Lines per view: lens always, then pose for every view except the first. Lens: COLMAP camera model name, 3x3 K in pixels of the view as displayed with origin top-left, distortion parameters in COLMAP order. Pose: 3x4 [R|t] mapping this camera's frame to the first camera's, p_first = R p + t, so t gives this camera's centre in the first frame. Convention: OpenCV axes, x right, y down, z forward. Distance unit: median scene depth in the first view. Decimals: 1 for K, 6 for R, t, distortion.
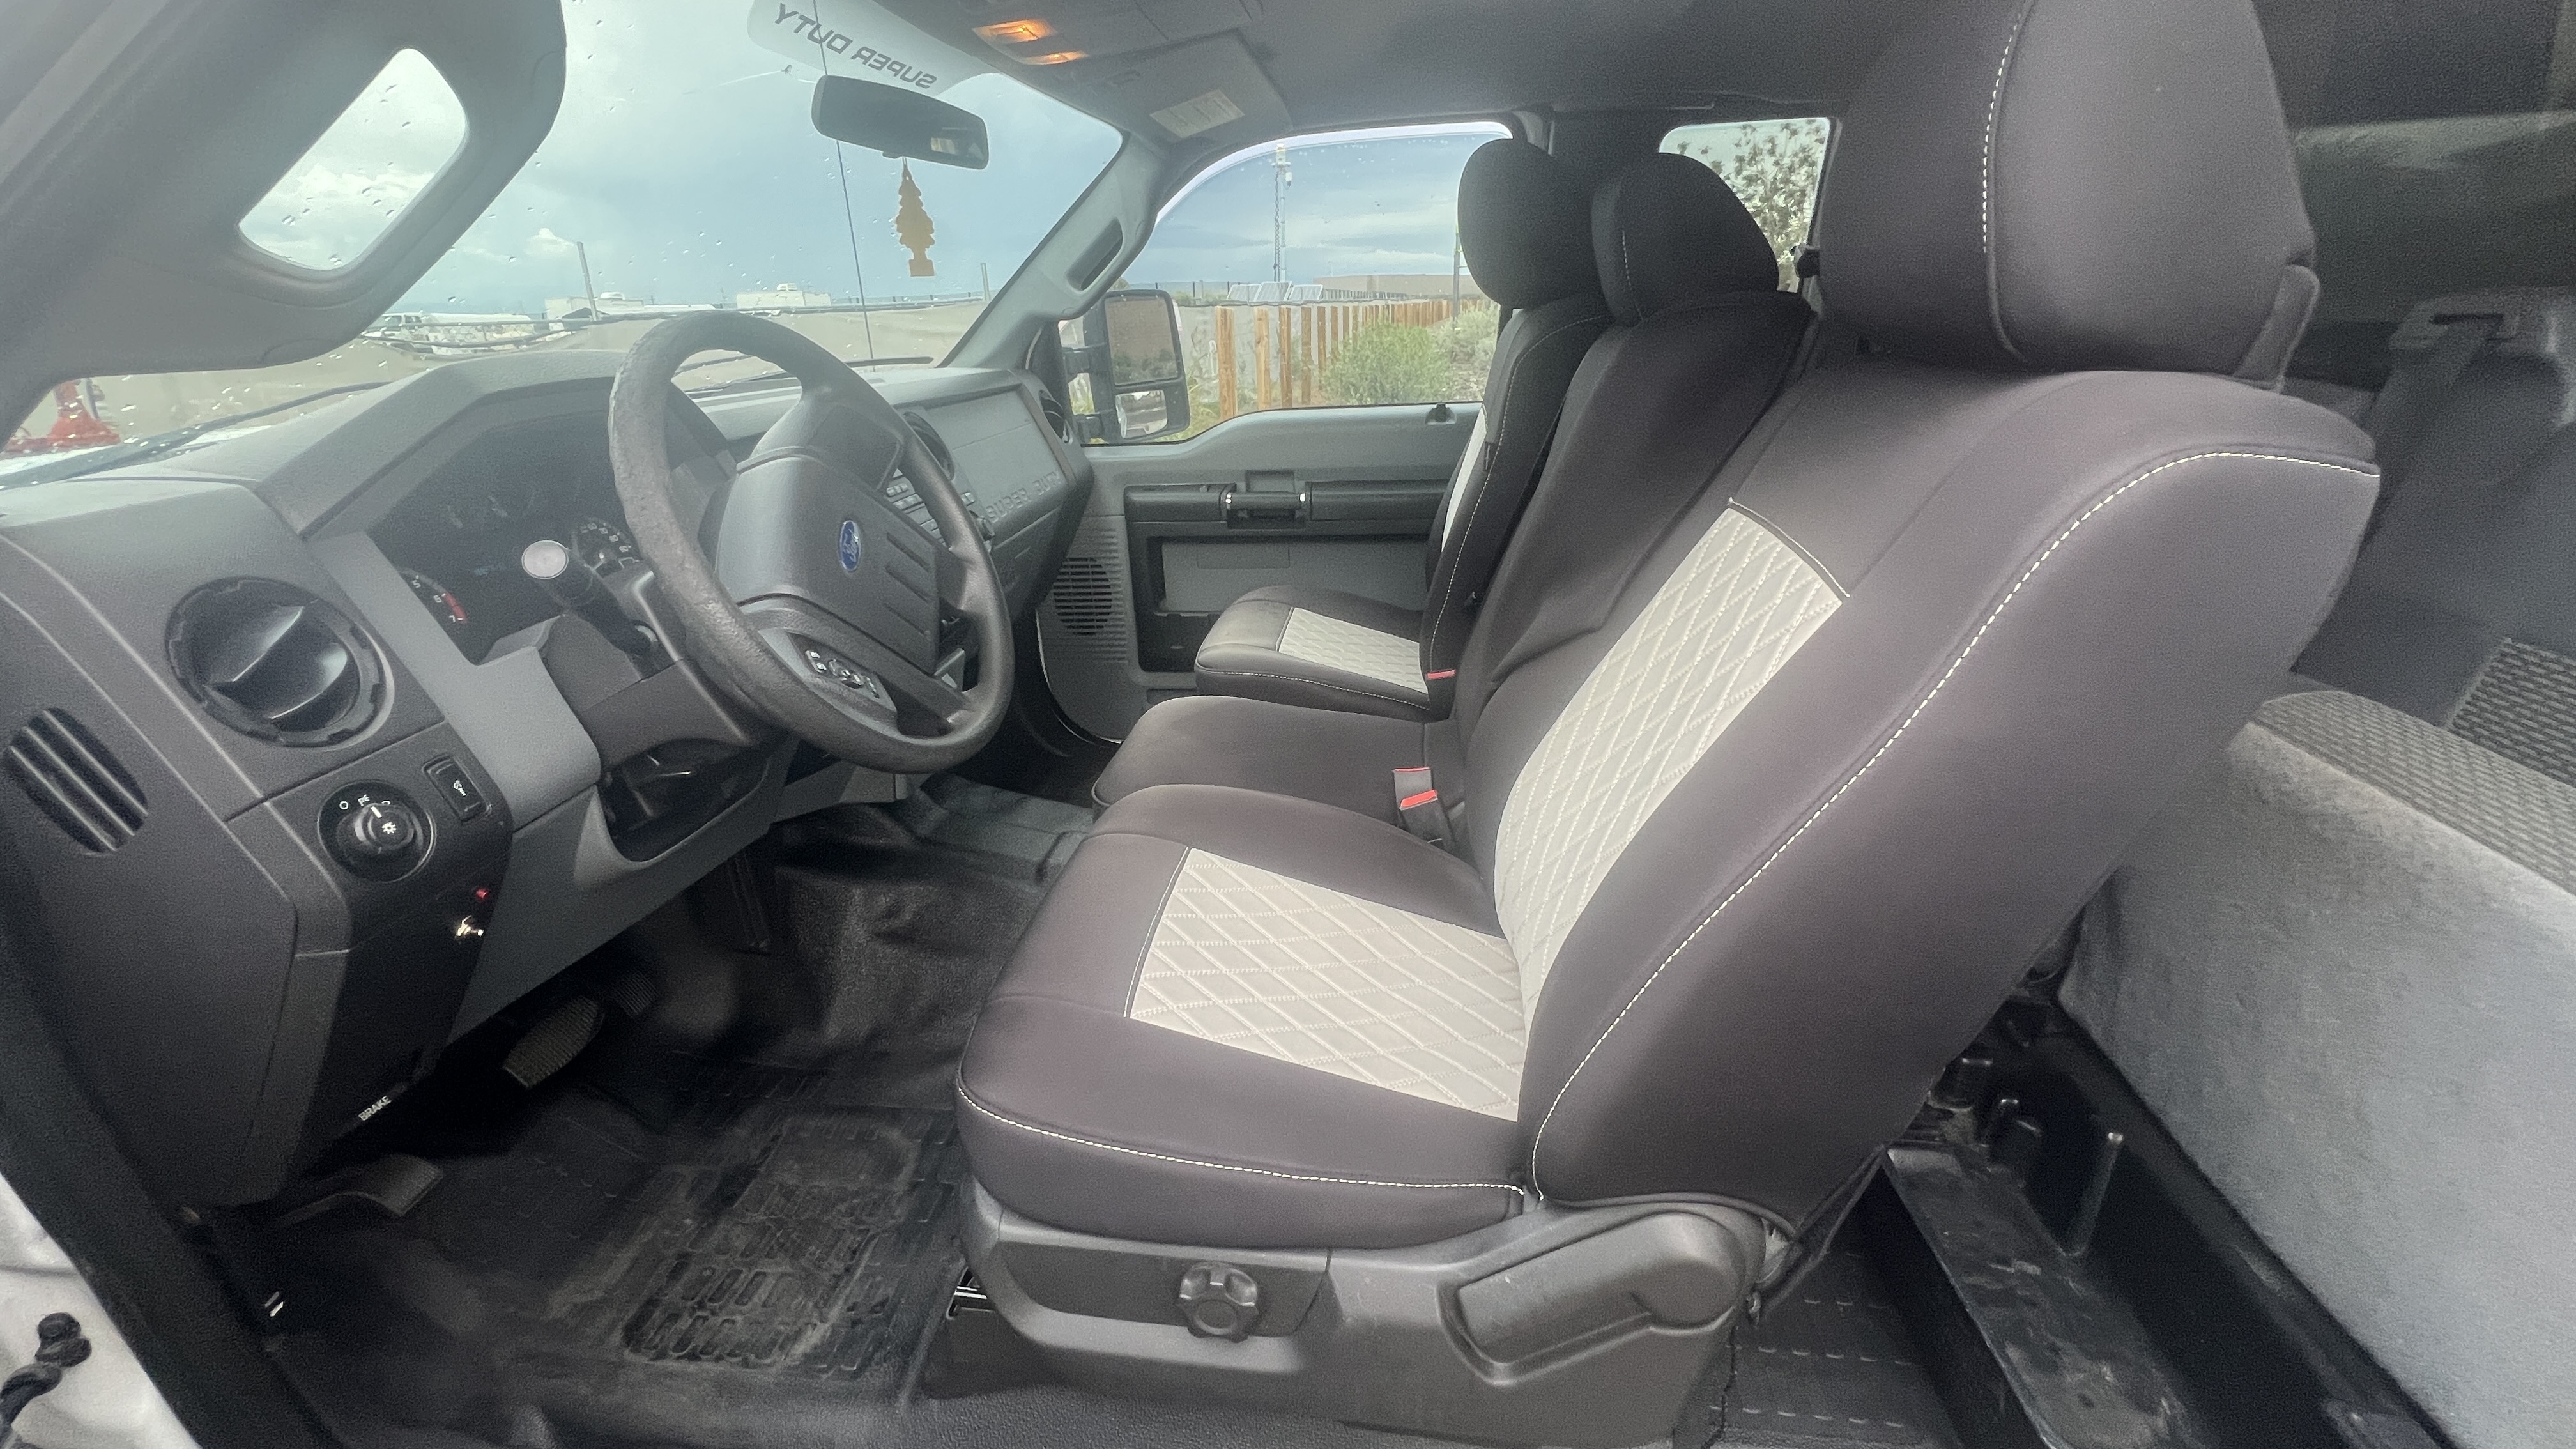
lens RADIAL K [[1052.0, 0, 1280.8], [0, 1052.0, 737.2], [0, 0, 1]] dist [-0.000829, 0.000126]
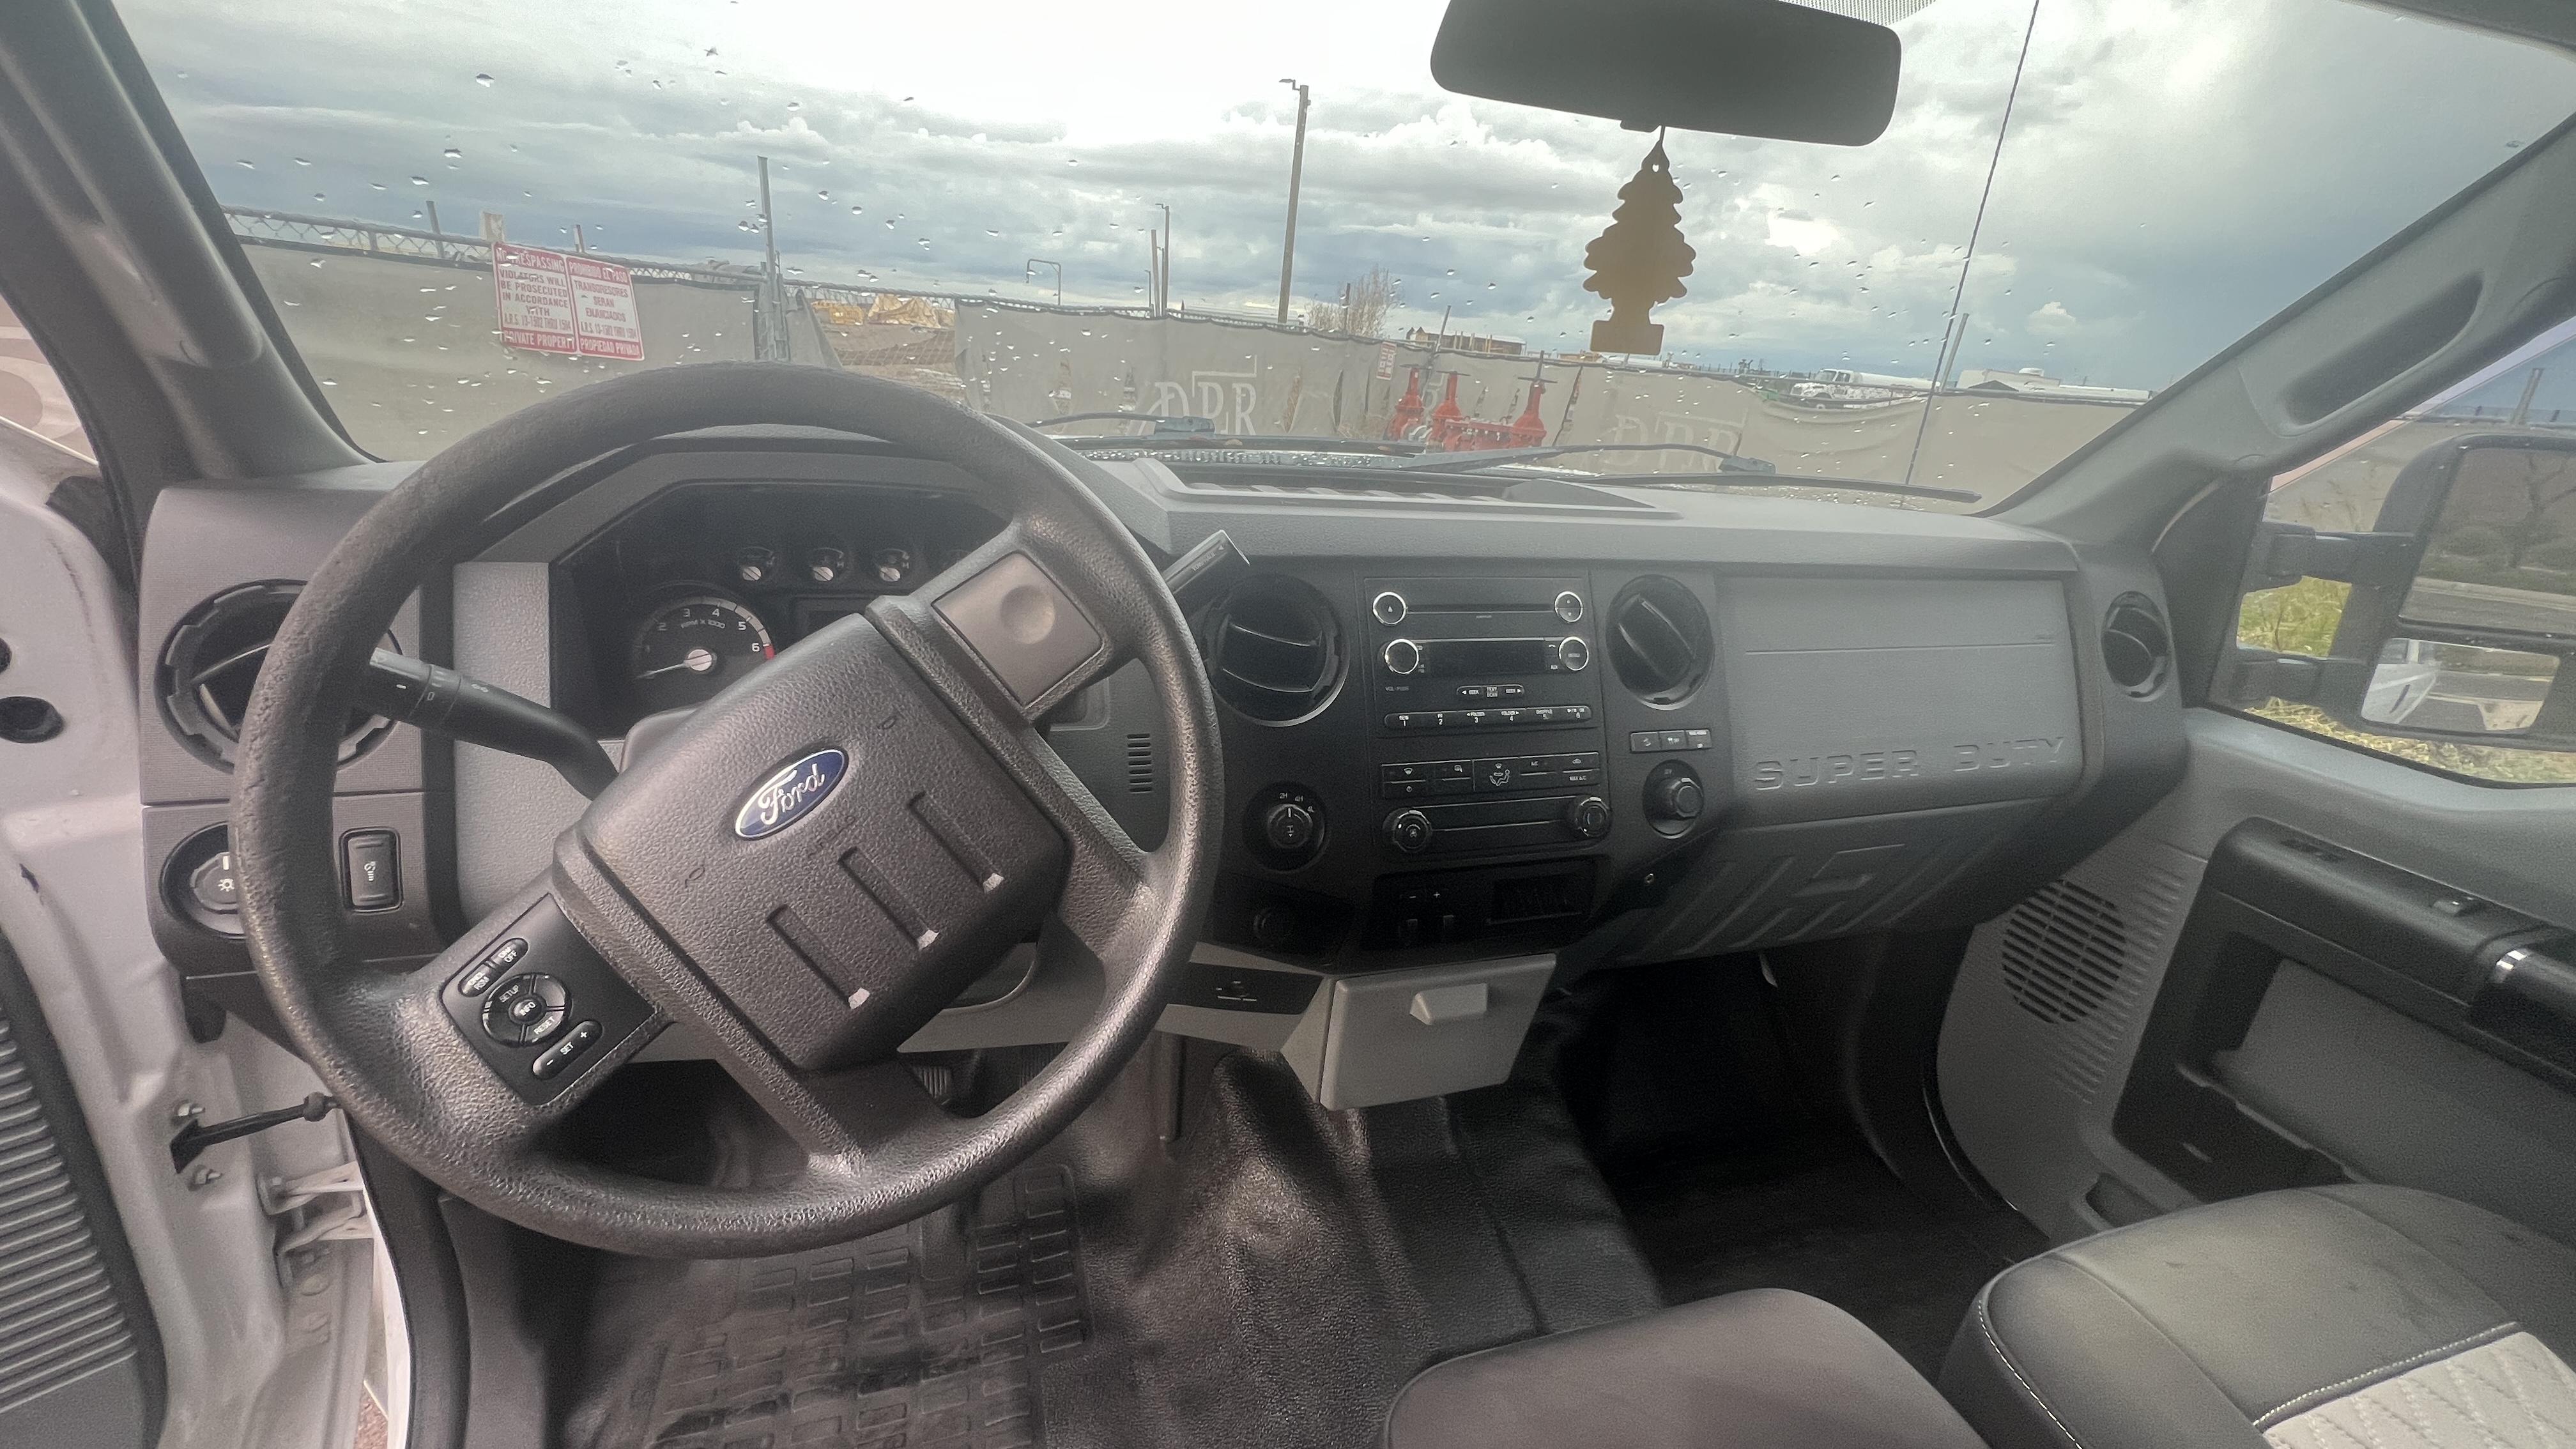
lens RADIAL K [[1057.9, 0, 1221.8], [0, 1057.9, 728.7], [0, 0, 1]] dist [-0.002445, 0.000097]
pose [[0.405013, 0.372530, -0.834977, 0.054570], [-0.428619, 0.884025, 0.186508, -0.167549], [0.807620, 0.282349, 0.517715, 0.363033]]
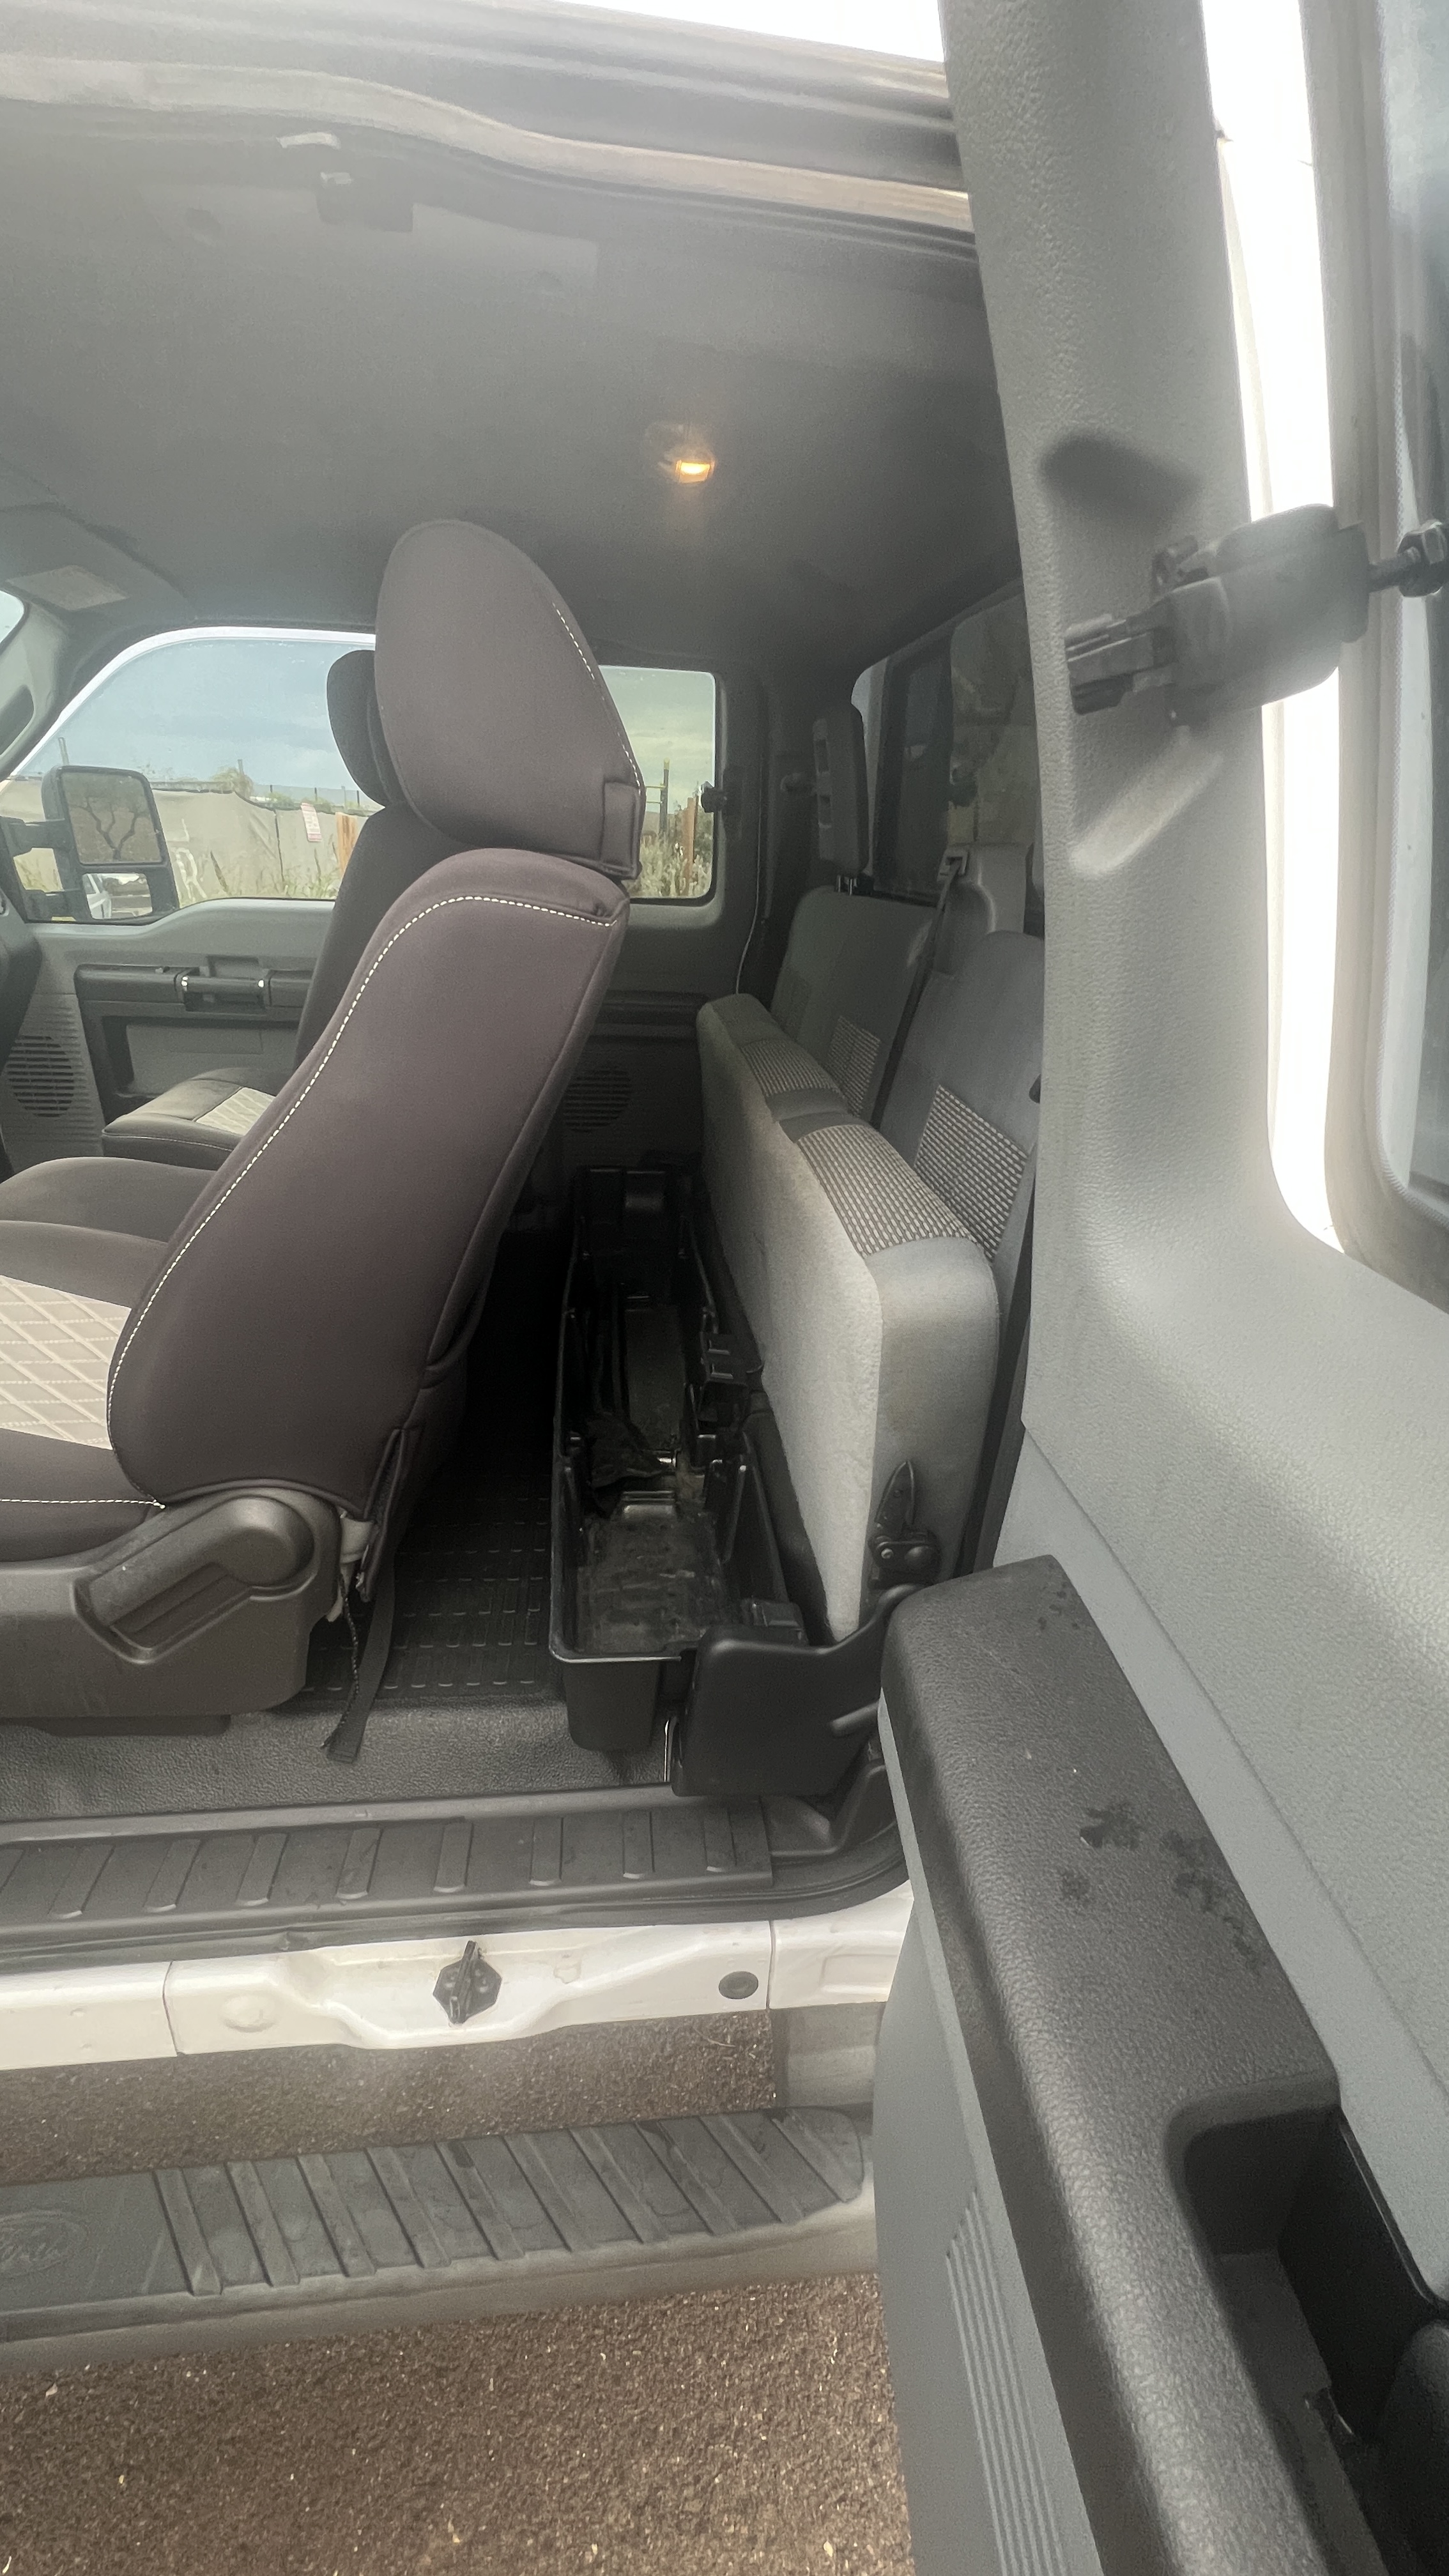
lens RADIAL K [[1052.0, 0, 724.5], [0, 1052.0, 1288.0], [0, 0, 1]] dist [-0.000829, 0.000126]
pose [[0.969619, -0.017356, 0.244004, 0.204279], [0.012802, 0.999713, 0.020239, 0.057596], [-0.244285, -0.016500, 0.969563, -0.123548]]
